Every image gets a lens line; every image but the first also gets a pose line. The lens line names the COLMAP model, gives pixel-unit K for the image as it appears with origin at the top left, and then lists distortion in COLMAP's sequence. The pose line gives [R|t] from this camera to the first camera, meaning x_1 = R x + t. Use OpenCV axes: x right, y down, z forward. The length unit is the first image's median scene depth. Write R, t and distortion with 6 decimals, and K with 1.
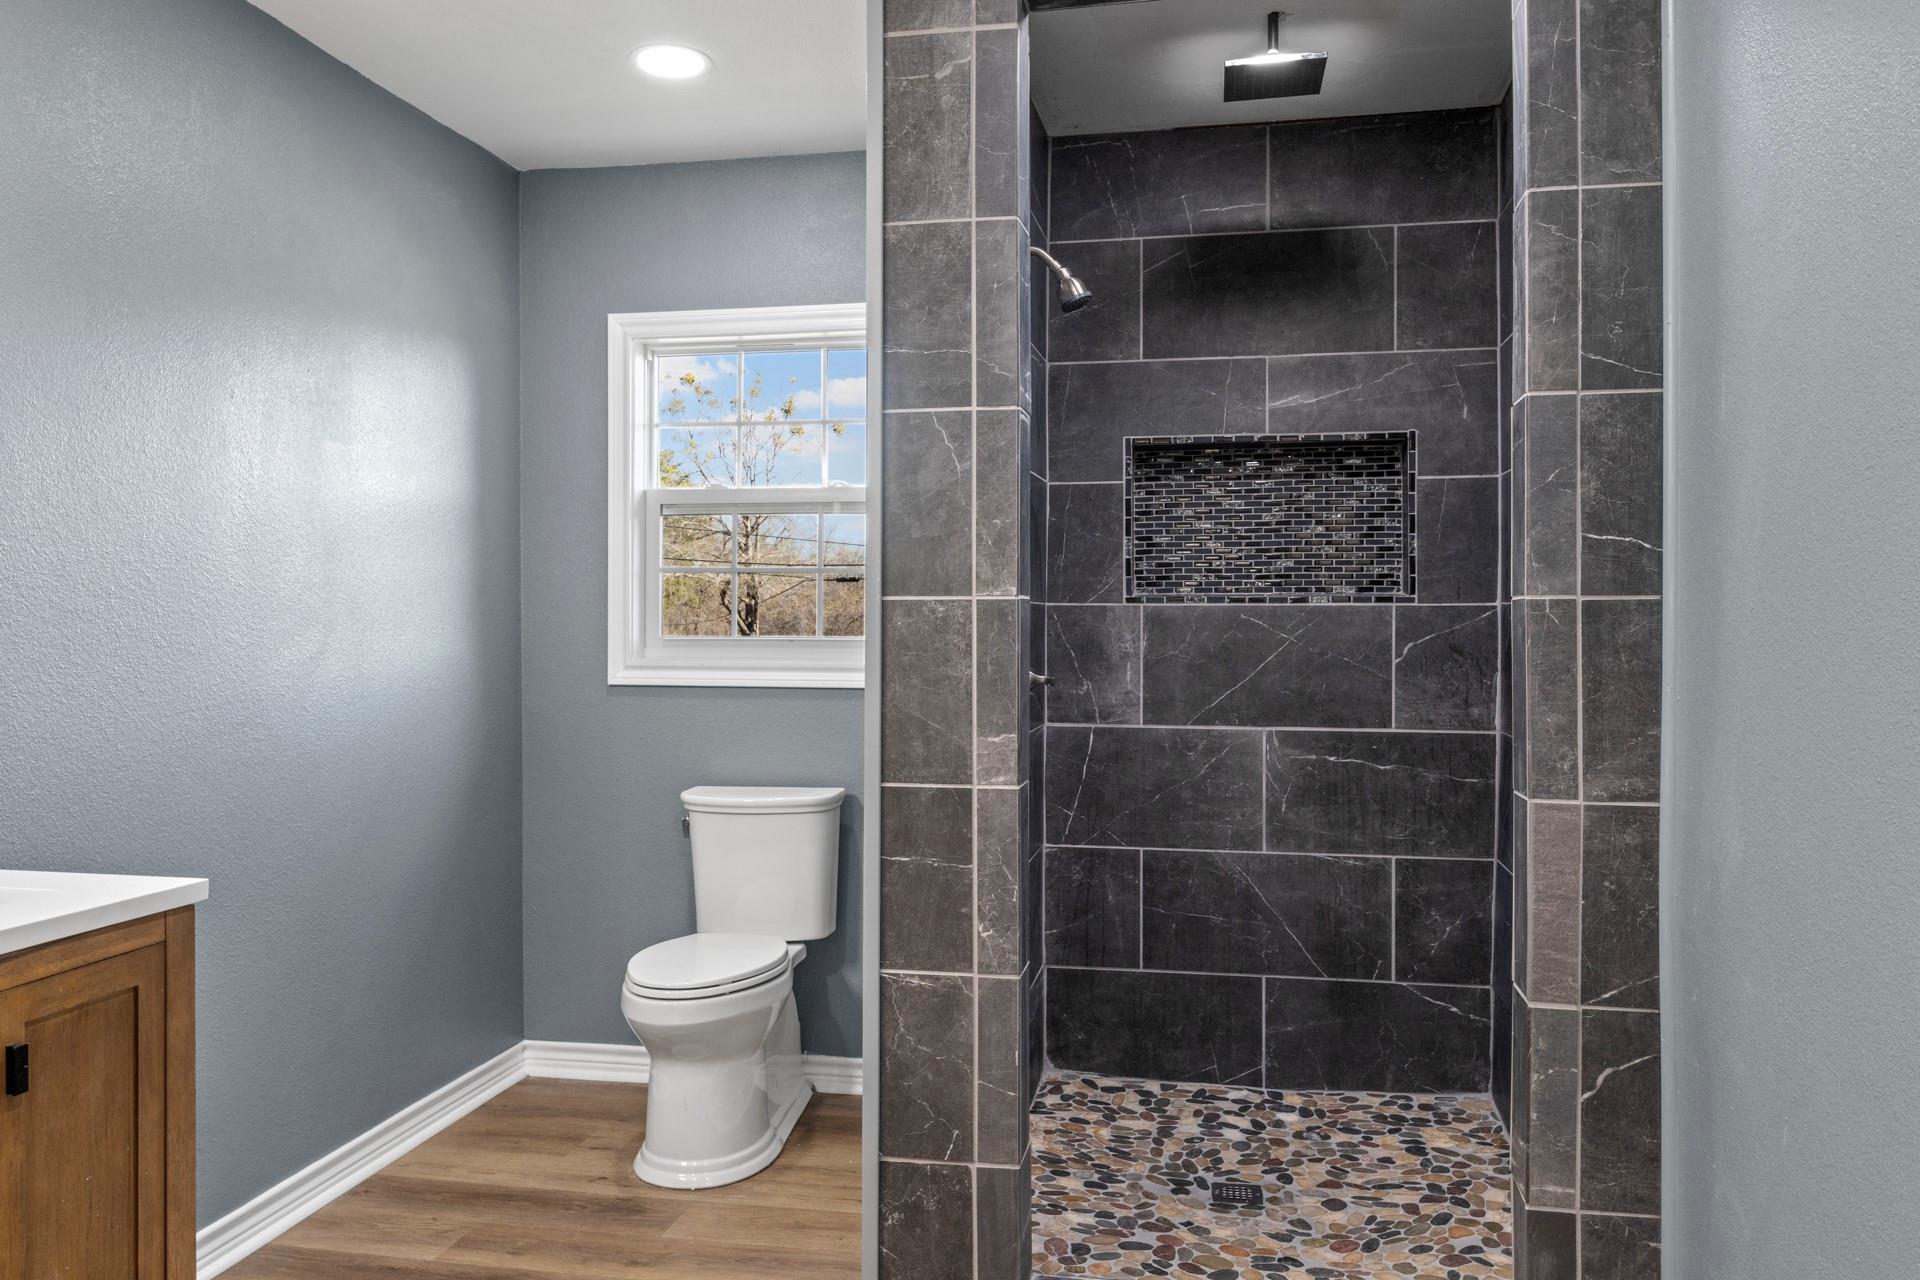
lens RADIAL K [[1414.5, 0, 973.1], [0, 1414.5, 626.3], [0, 0, 1]] dist [0.002464, -0.018812]
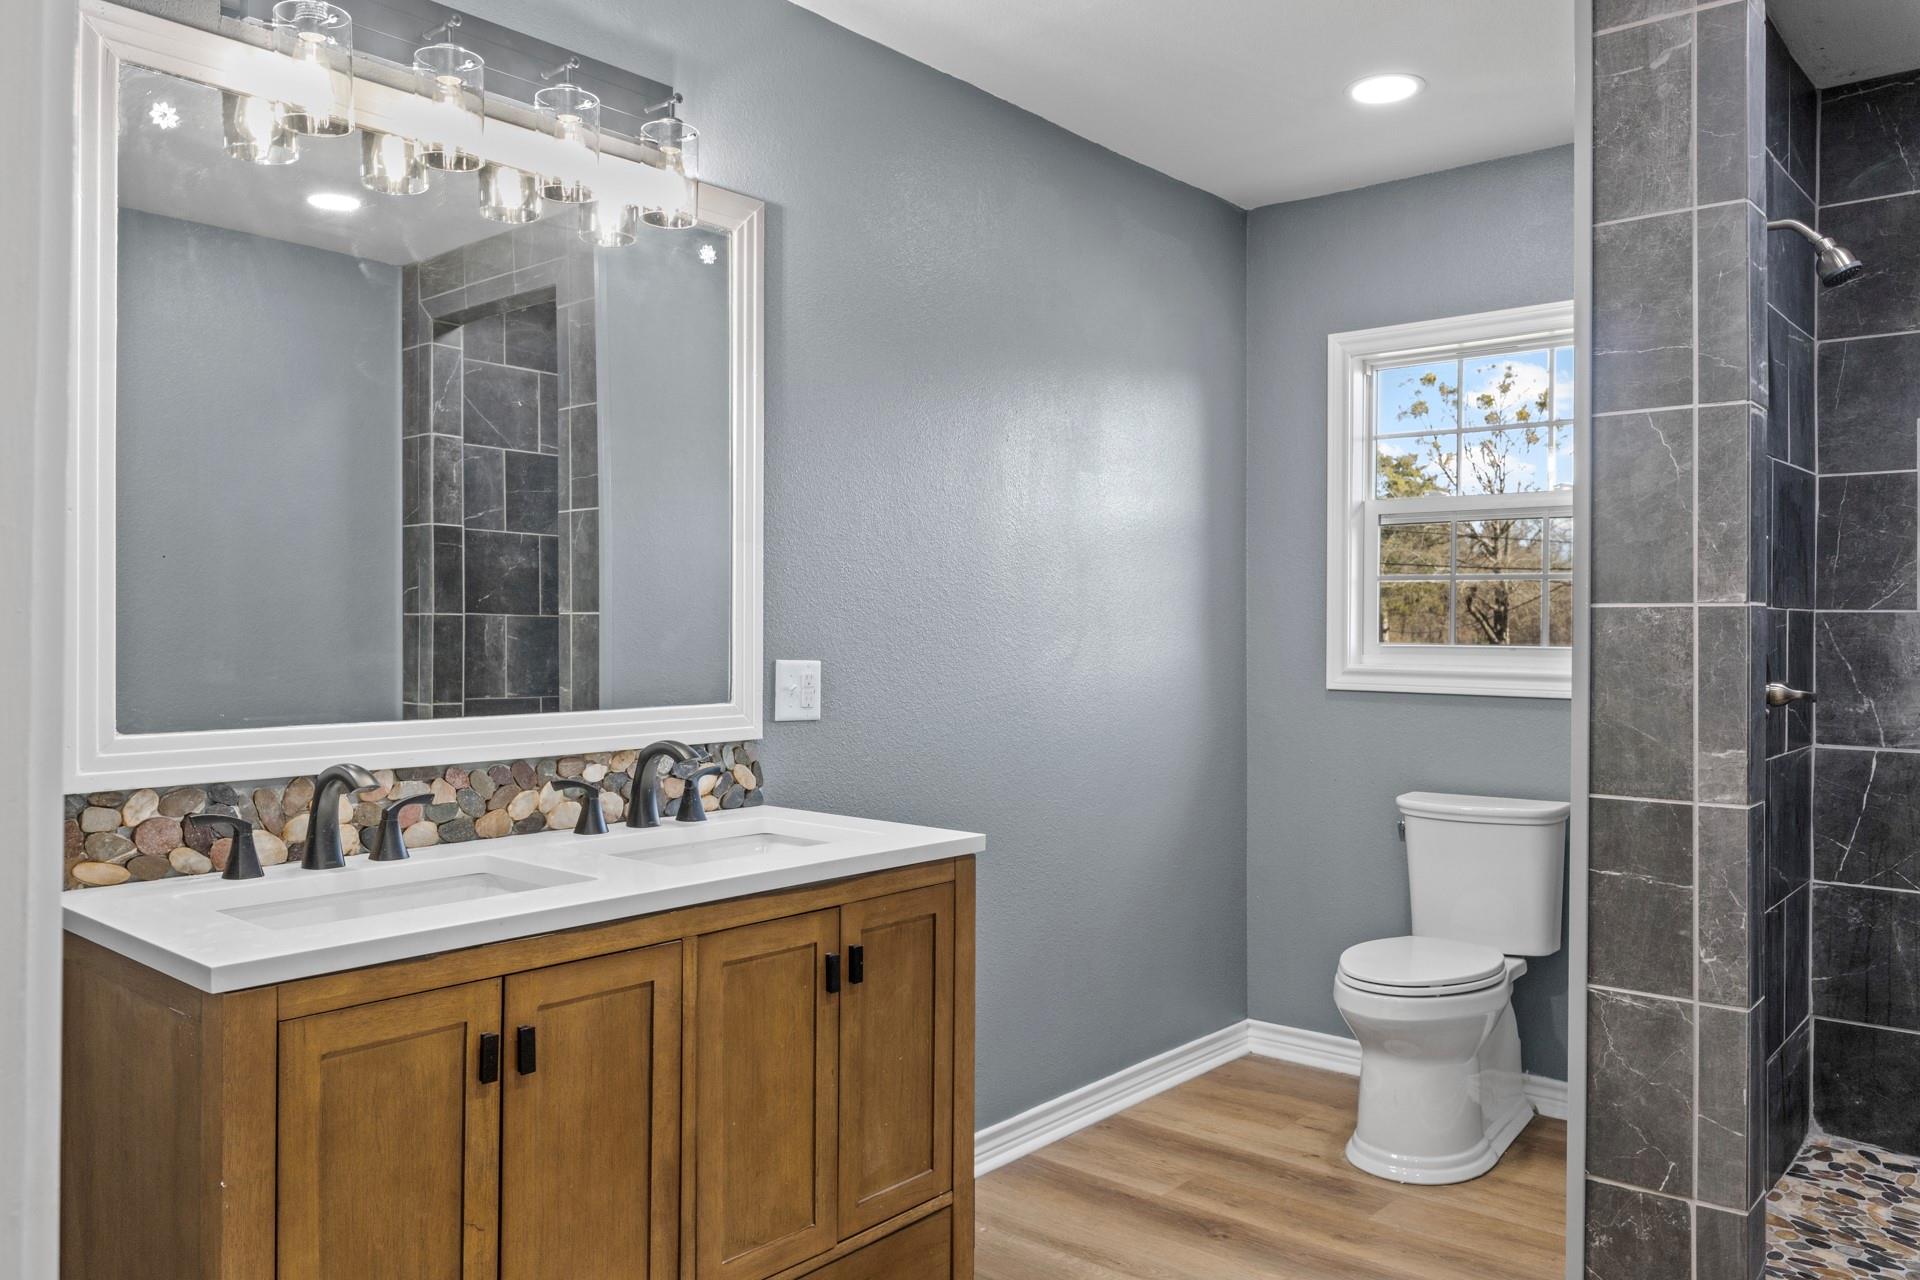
lens RADIAL K [[1414.5, 0, 939.8], [0, 1414.5, 634.3], [0, 0, 1]] dist [0.002464, -0.018812]
pose [[0.860876, 0.005712, -0.508782, 0.033817], [-0.005493, 0.999983, 0.001932, 0.000356], [0.508784, 0.001131, 0.860893, -0.055318]]
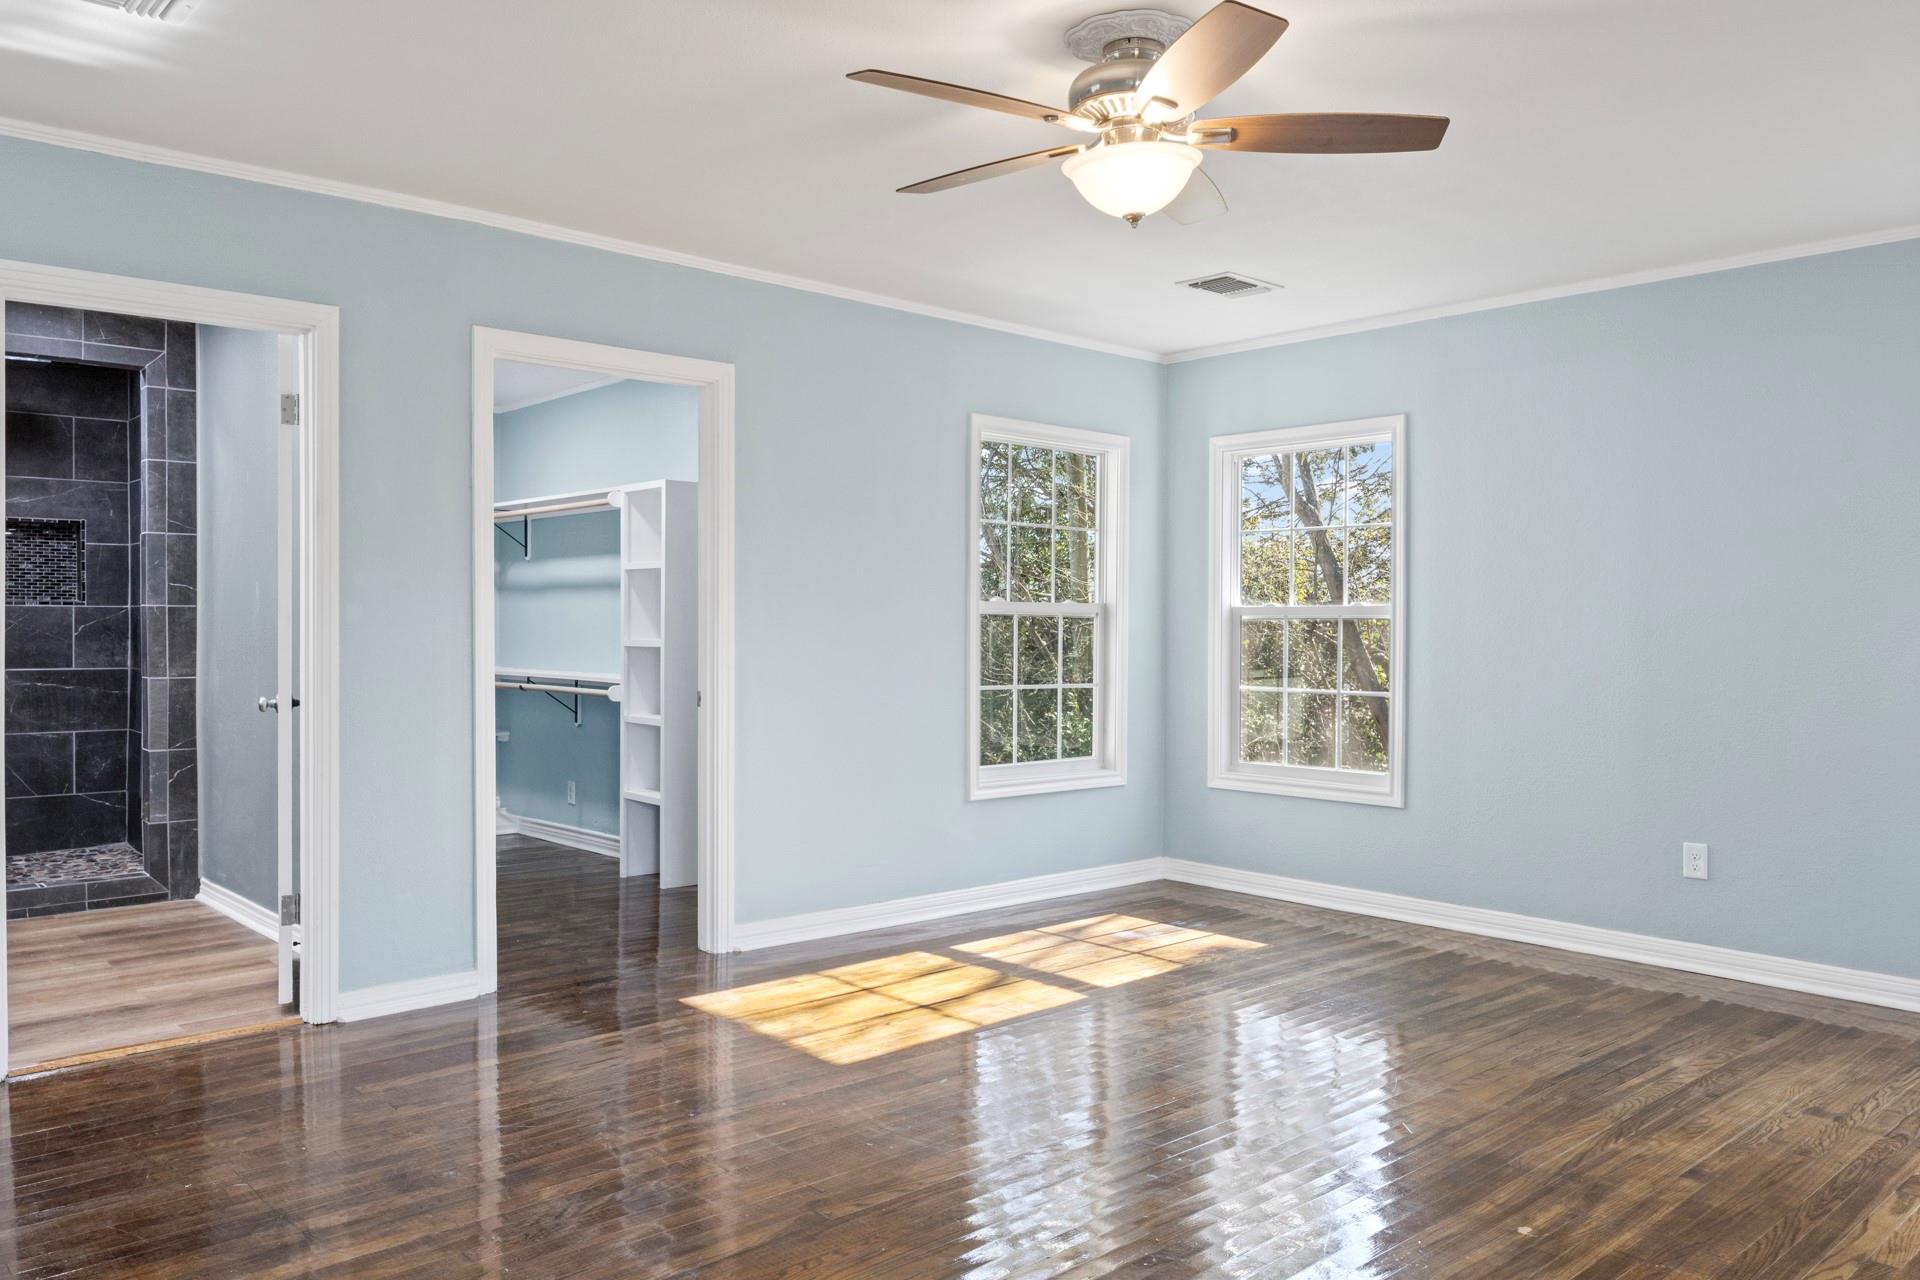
lens RADIAL K [[1414.5, 0, 951.1], [0, 1414.5, 637.8], [0, 0, 1]] dist [0.002464, -0.018812]
pose [[0.620957, -0.006873, 0.783814, -0.584582], [-0.000105, 0.999961, 0.008852, 0.013778], [-0.783844, -0.005579, 0.620932, -1.427578]]
